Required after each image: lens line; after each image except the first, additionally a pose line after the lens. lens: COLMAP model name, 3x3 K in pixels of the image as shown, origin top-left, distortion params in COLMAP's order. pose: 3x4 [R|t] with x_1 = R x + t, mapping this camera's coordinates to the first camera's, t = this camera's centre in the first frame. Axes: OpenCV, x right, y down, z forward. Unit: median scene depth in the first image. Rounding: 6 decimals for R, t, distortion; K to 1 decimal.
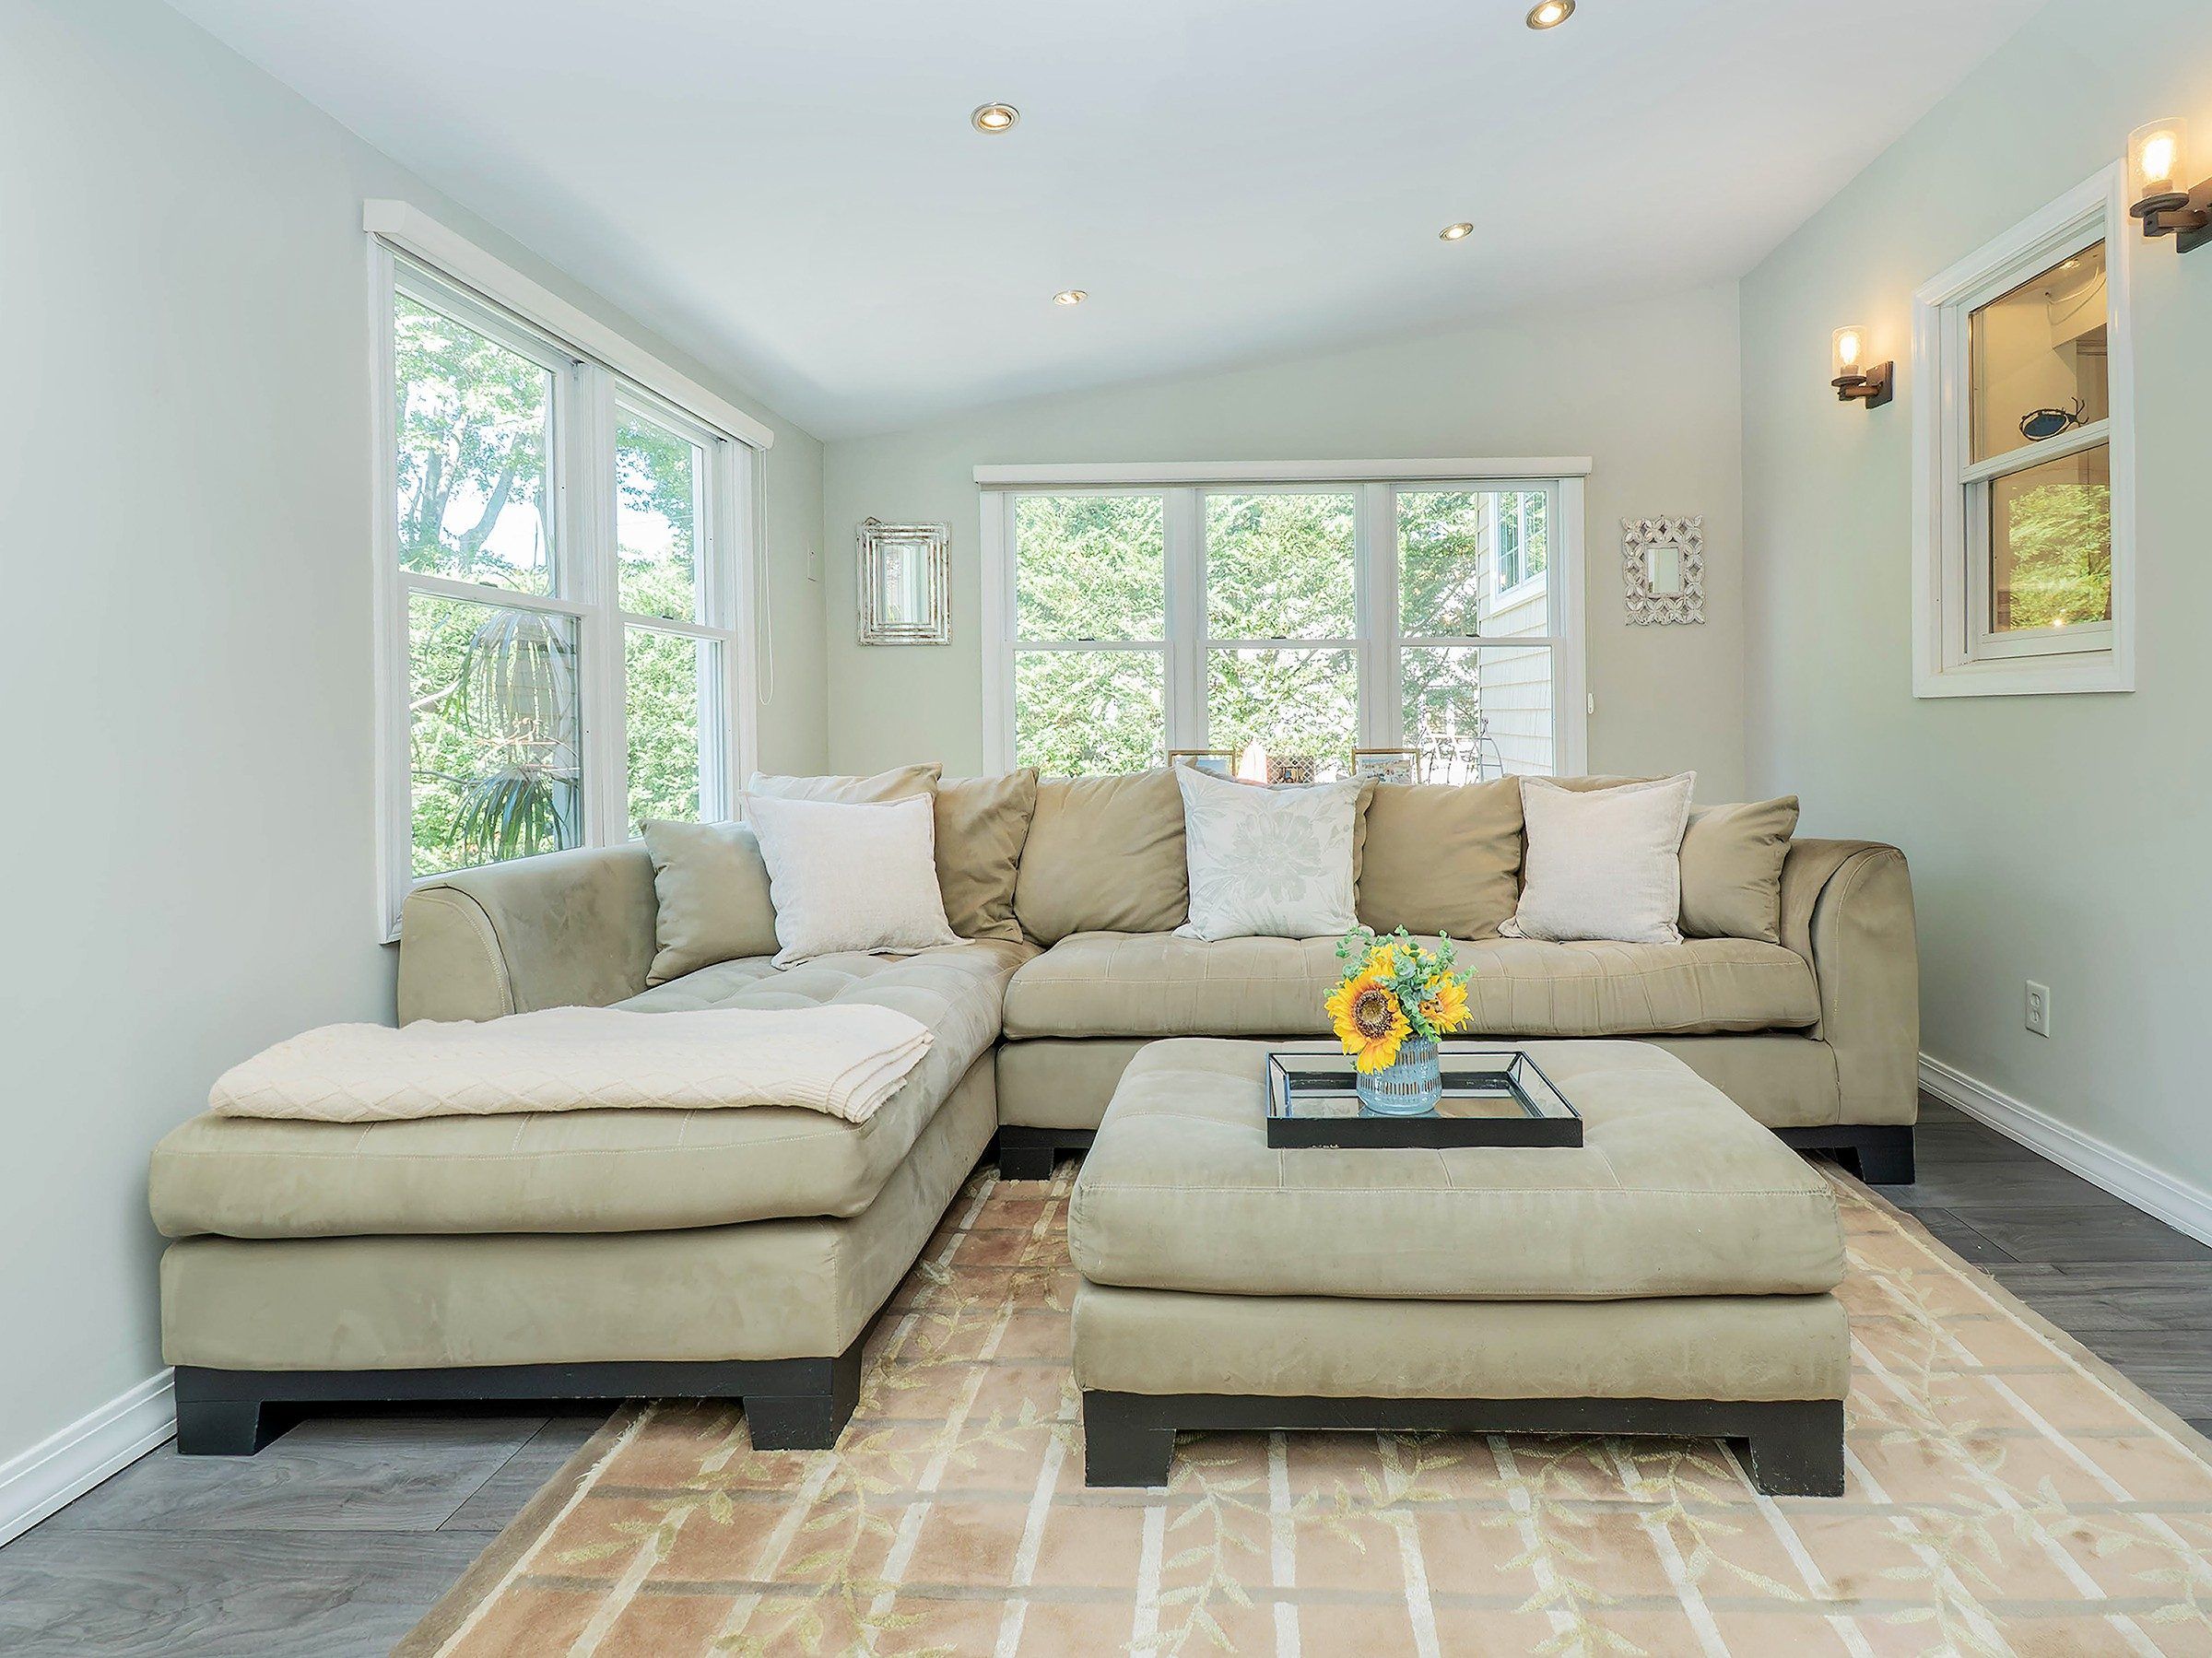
lens RADIAL K [[1095.6, 0, 1266.9], [0, 1095.6, 744.9], [0, 0, 1]] dist [0.005428, -0.006276]
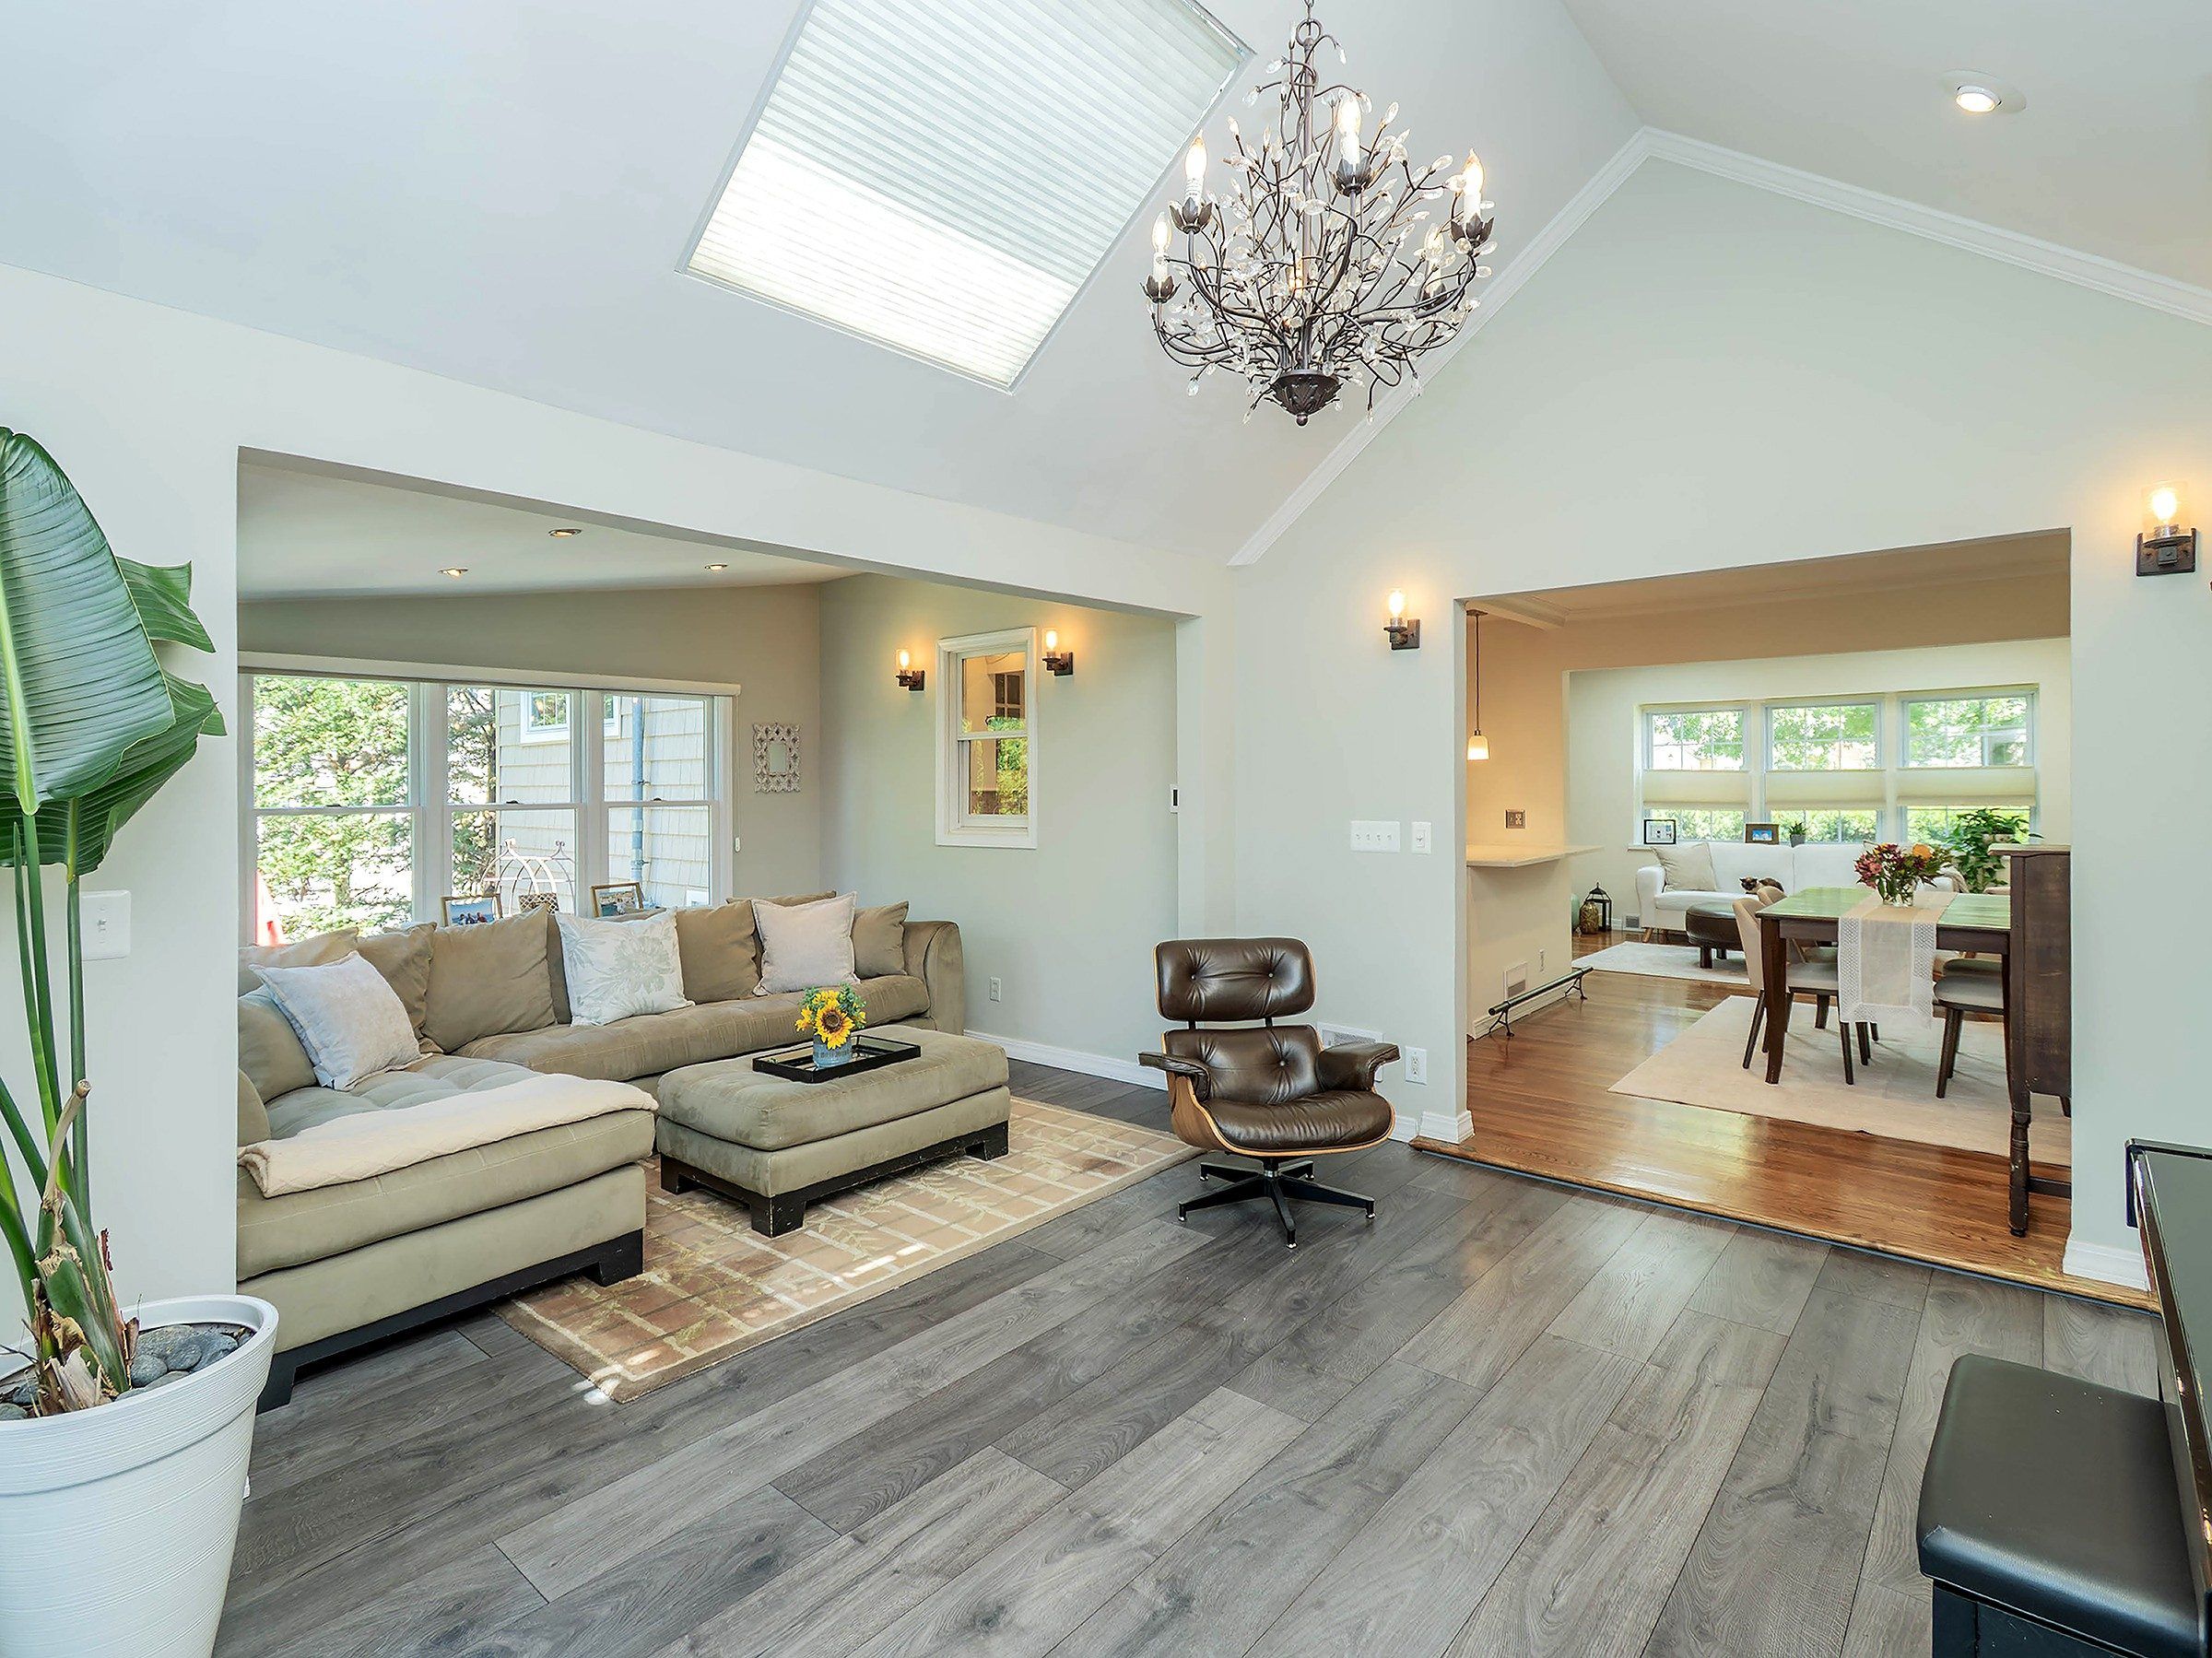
lens RADIAL K [[1094.0, 0, 1170.4], [0, 1094.0, 795.0], [0, 0, 1]] dist [0.020513, -0.000093]
pose [[0.600509, -0.000982, 0.799618, -0.776579], [0.015016, 0.999837, -0.010049, -0.112581], [-0.799477, 0.018042, 0.600425, -0.552571]]
